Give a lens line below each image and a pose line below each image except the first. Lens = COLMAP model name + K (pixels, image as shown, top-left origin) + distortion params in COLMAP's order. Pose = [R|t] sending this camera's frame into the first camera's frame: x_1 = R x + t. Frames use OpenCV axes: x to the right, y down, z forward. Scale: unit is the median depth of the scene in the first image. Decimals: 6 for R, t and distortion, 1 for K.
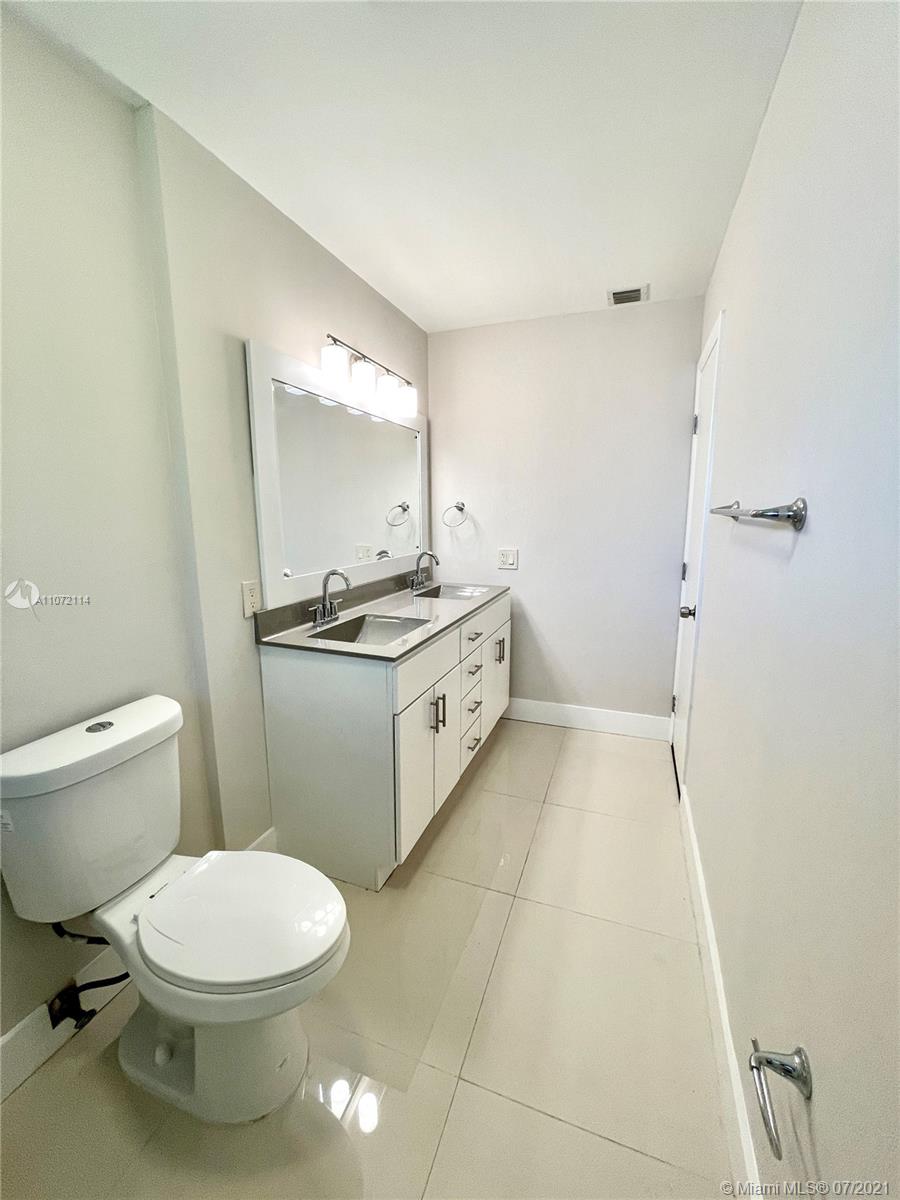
lens RADIAL K [[486.6, 0, 450.0], [0, 486.6, 600.0], [0, 0, 1]] dist [0.000166, 0.000098]
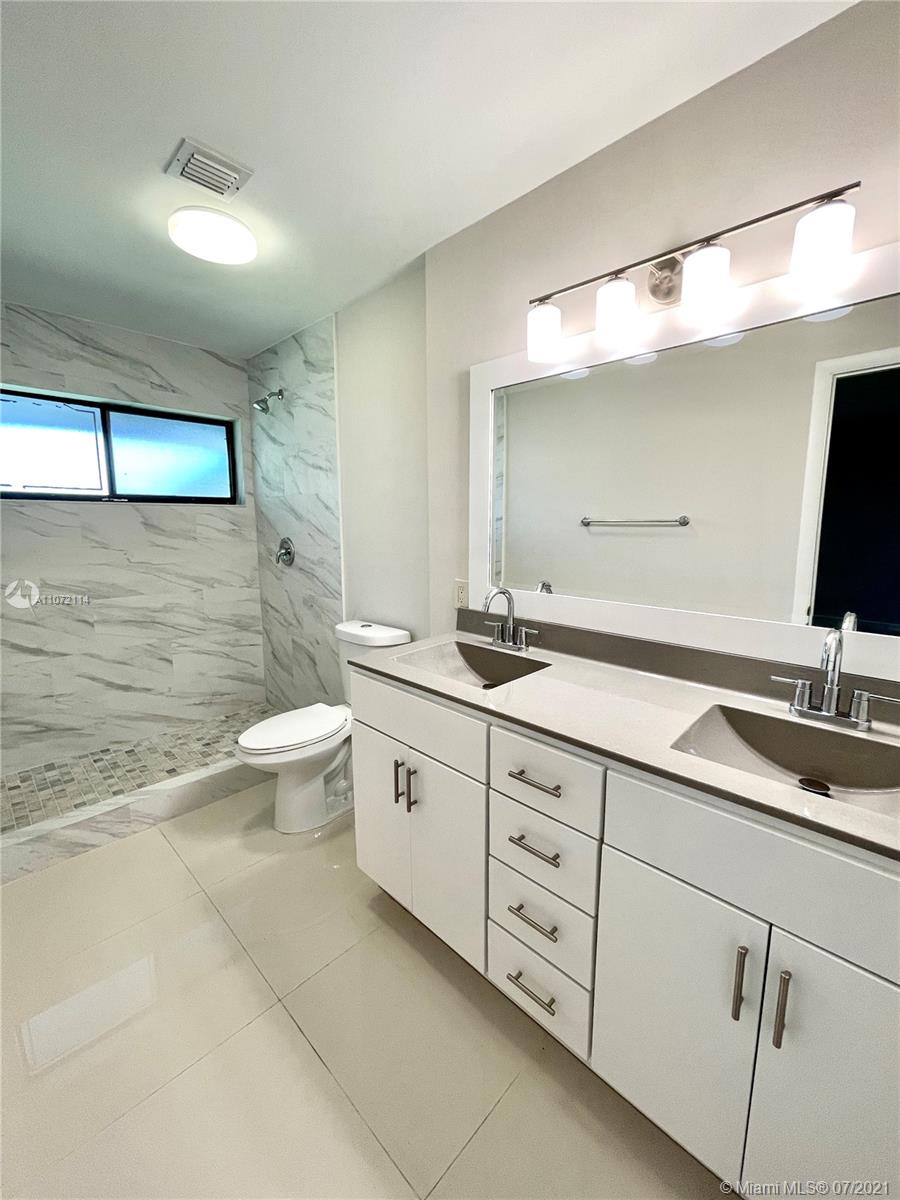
lens RADIAL K [[486.6, 0, 450.0], [0, 486.6, 600.0], [0, 0, 1]] dist [0.000166, 0.000098]
pose [[-0.410092, 0.149818, -0.899655, 0.584975], [-0.157492, 0.959966, 0.231651, -0.230182], [0.898343, 0.236687, -0.370079, 1.267232]]
